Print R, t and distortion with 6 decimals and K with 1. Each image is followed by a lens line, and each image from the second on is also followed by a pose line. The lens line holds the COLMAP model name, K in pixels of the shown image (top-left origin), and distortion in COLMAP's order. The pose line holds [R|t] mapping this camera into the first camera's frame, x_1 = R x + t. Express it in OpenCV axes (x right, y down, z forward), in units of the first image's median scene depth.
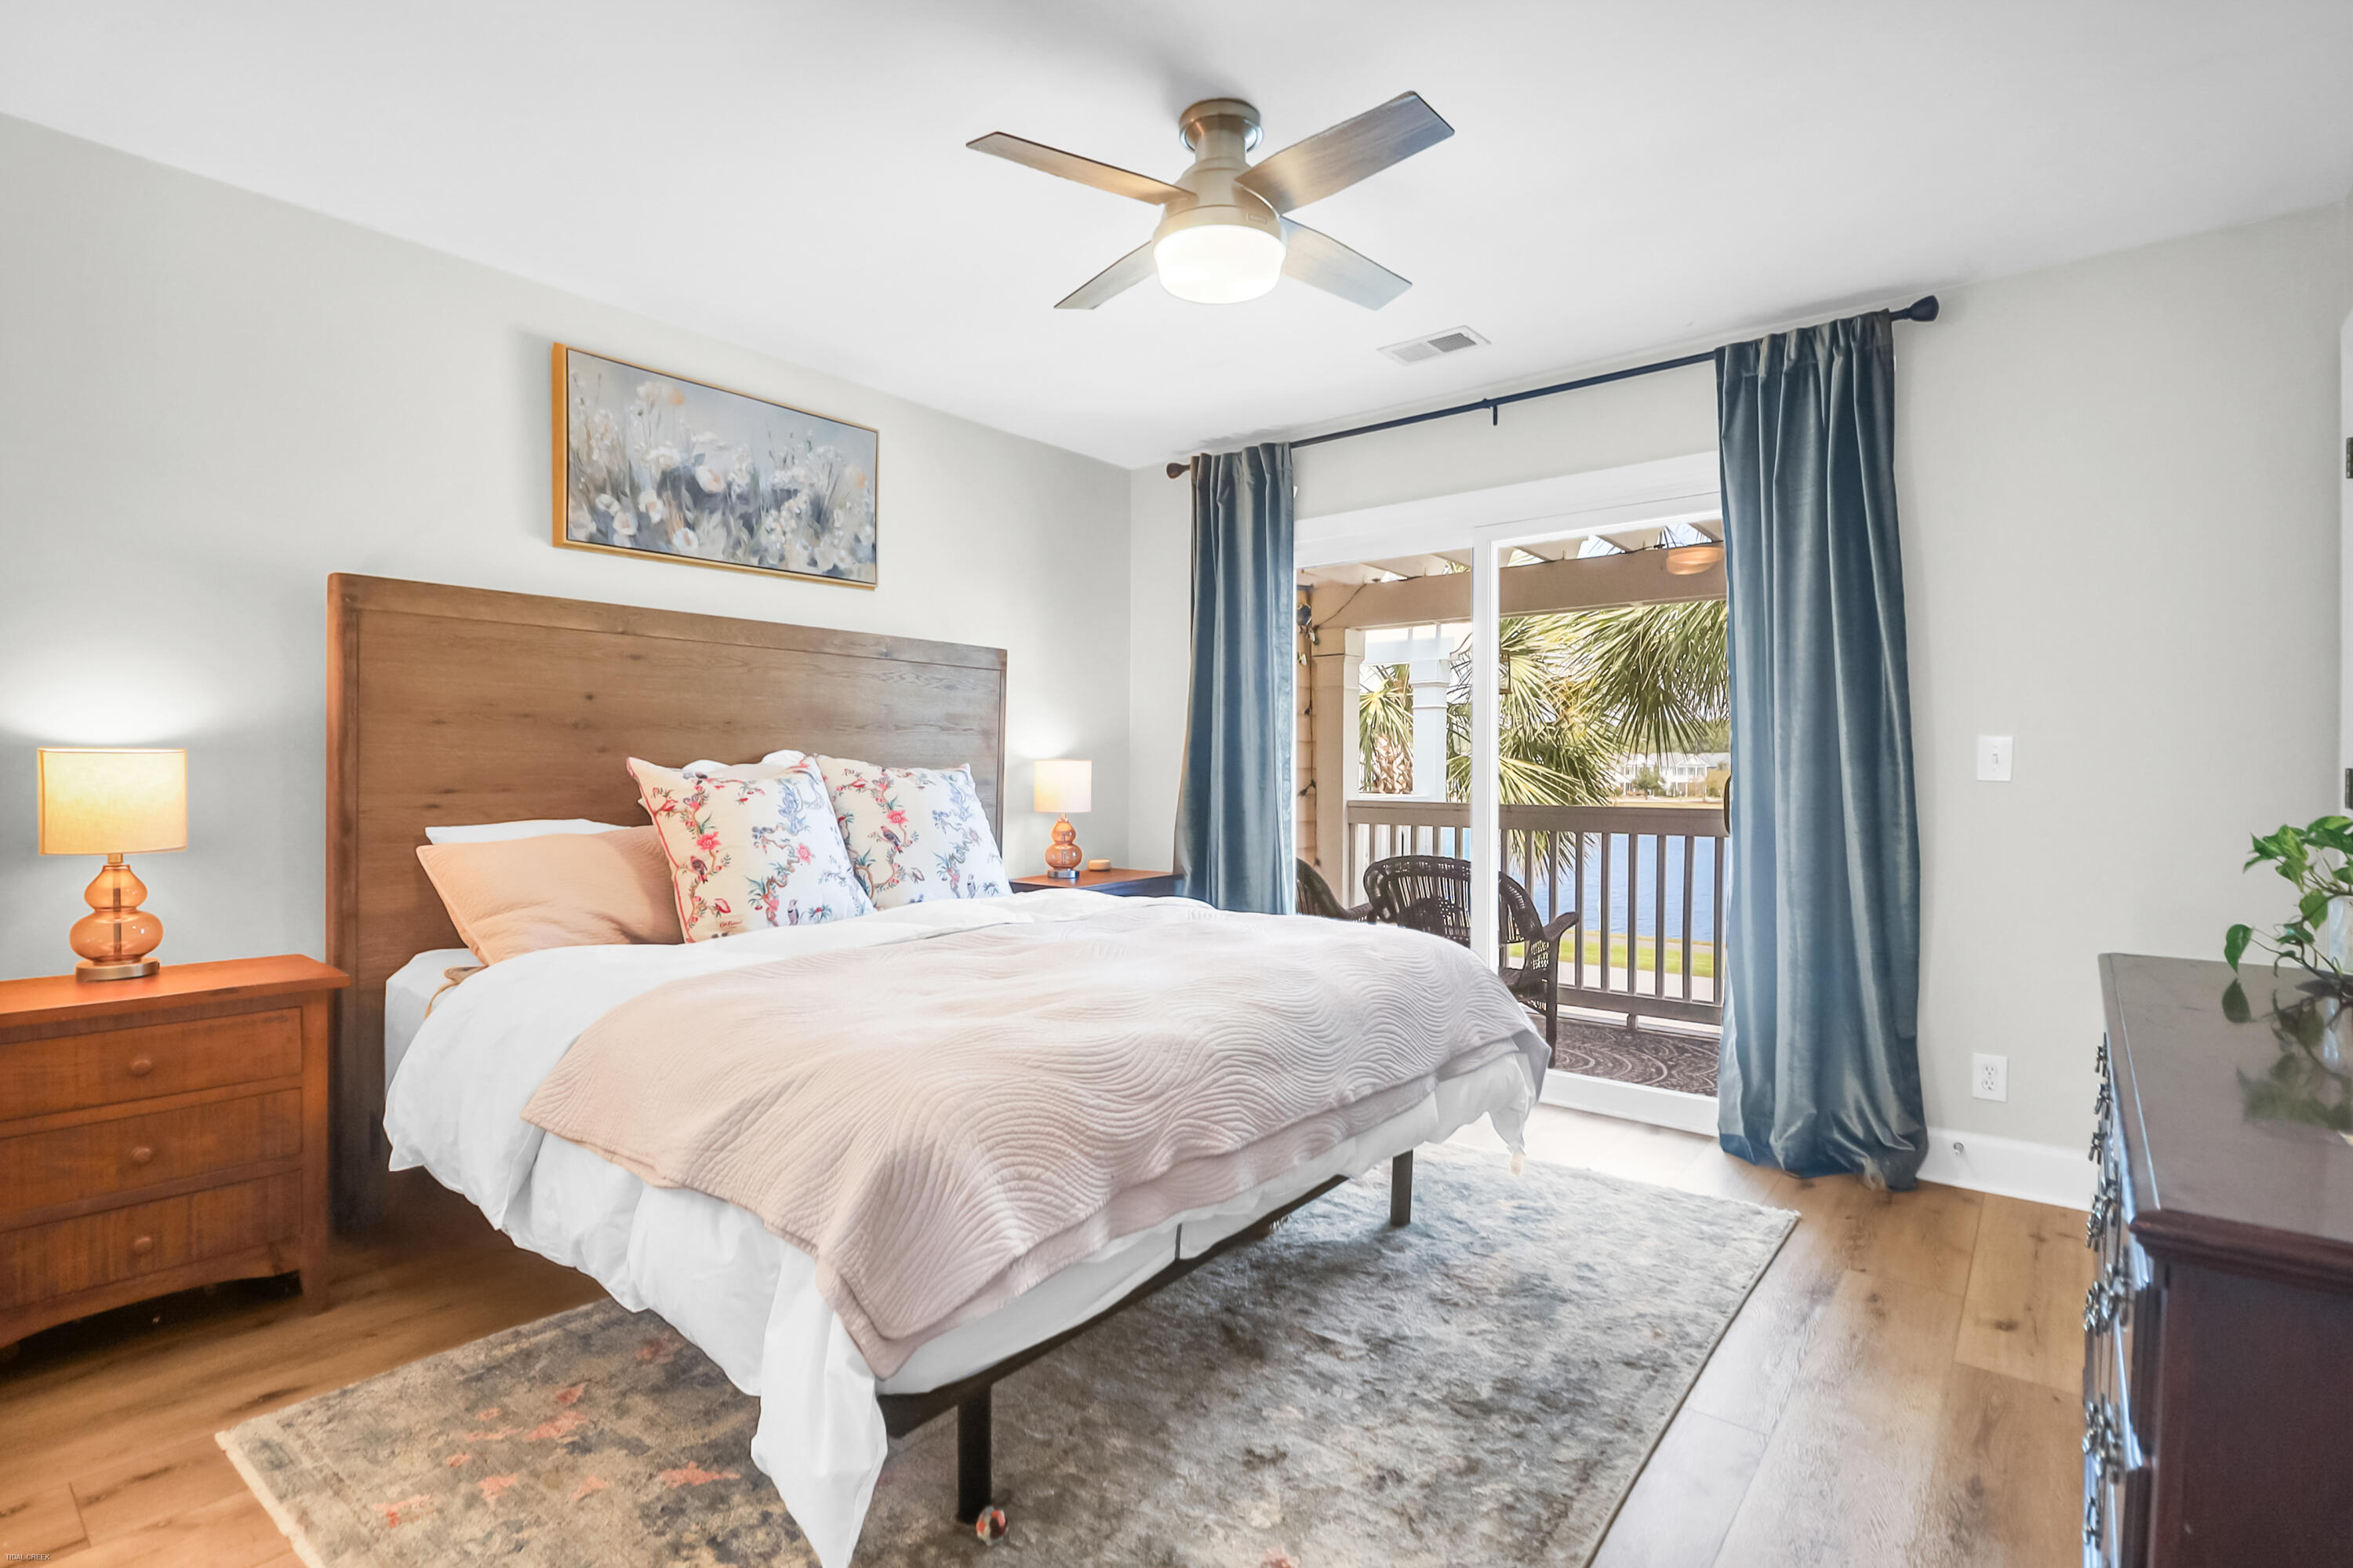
lens RADIAL K [[1121.8, 0, 1176.0], [0, 1121.8, 789.9], [0, 0, 1]] dist [-0.000210, -0.001221]
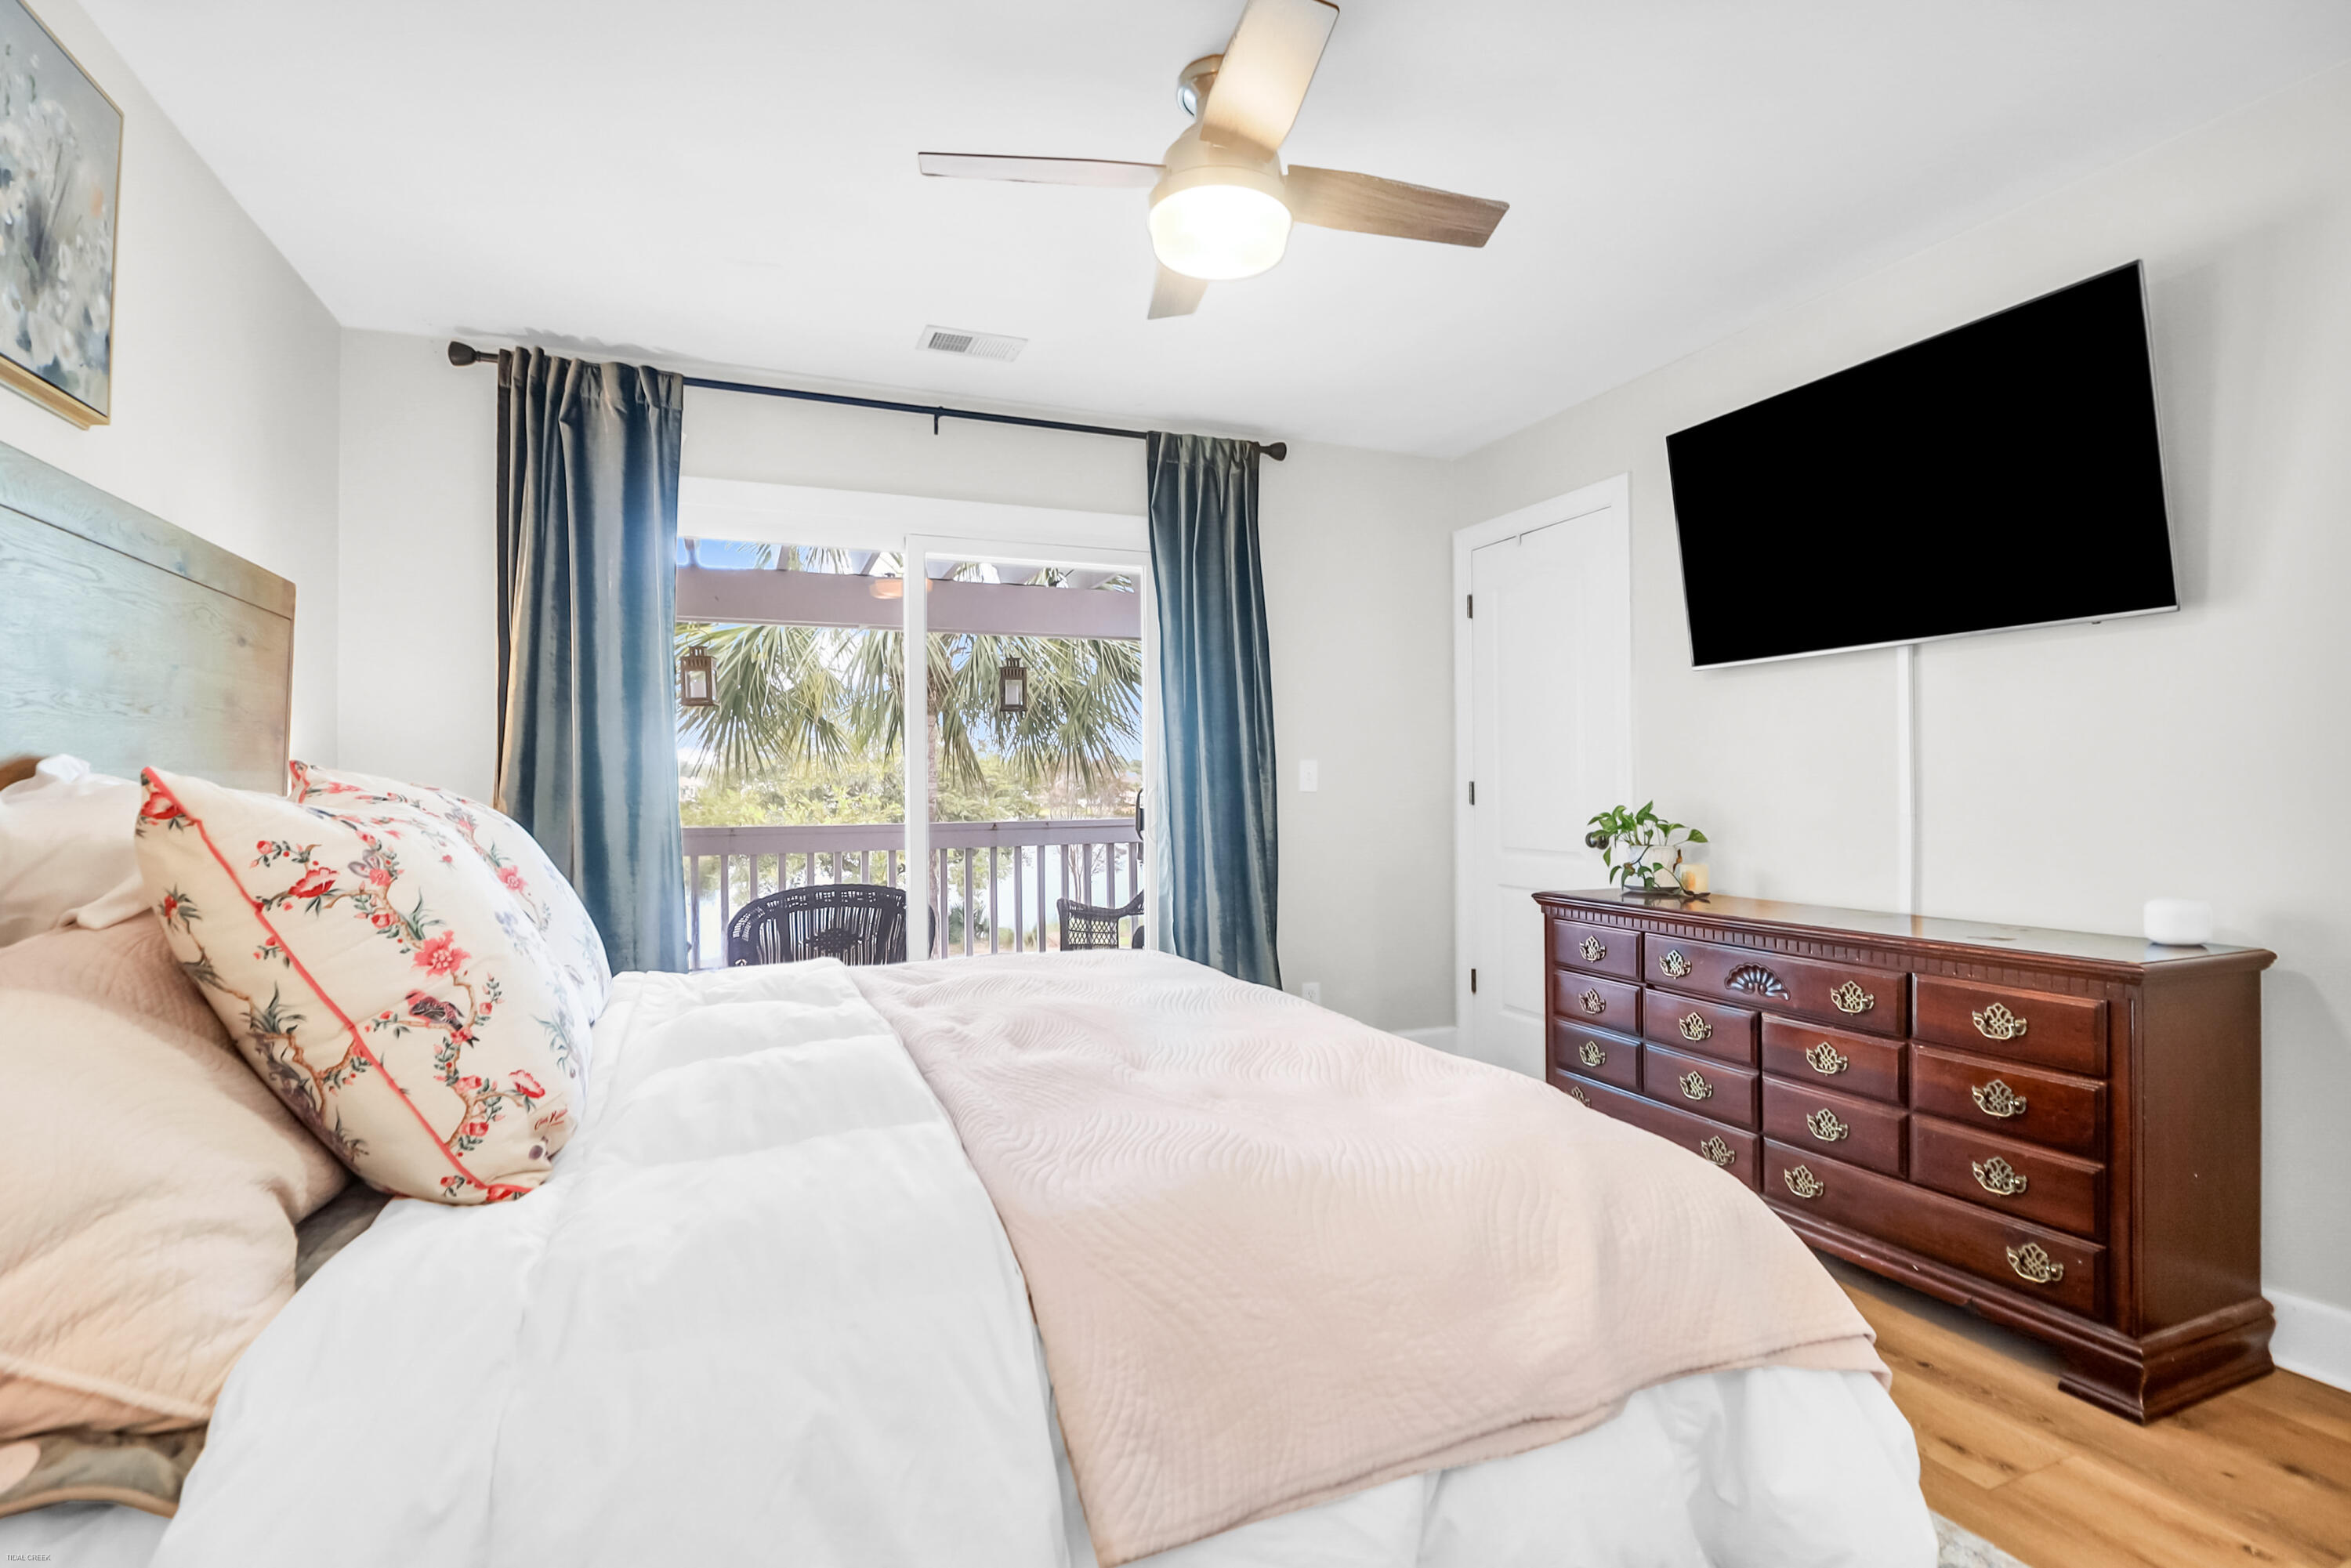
lens RADIAL K [[1120.8, 0, 1160.4], [0, 1120.8, 771.2], [0, 0, 1]] dist [-0.000210, -0.001221]
pose [[0.491307, 0.007279, 0.870956, -0.475407], [0.021822, 0.999548, -0.020663, -0.008851], [-0.870713, 0.029158, 0.490926, 0.369659]]
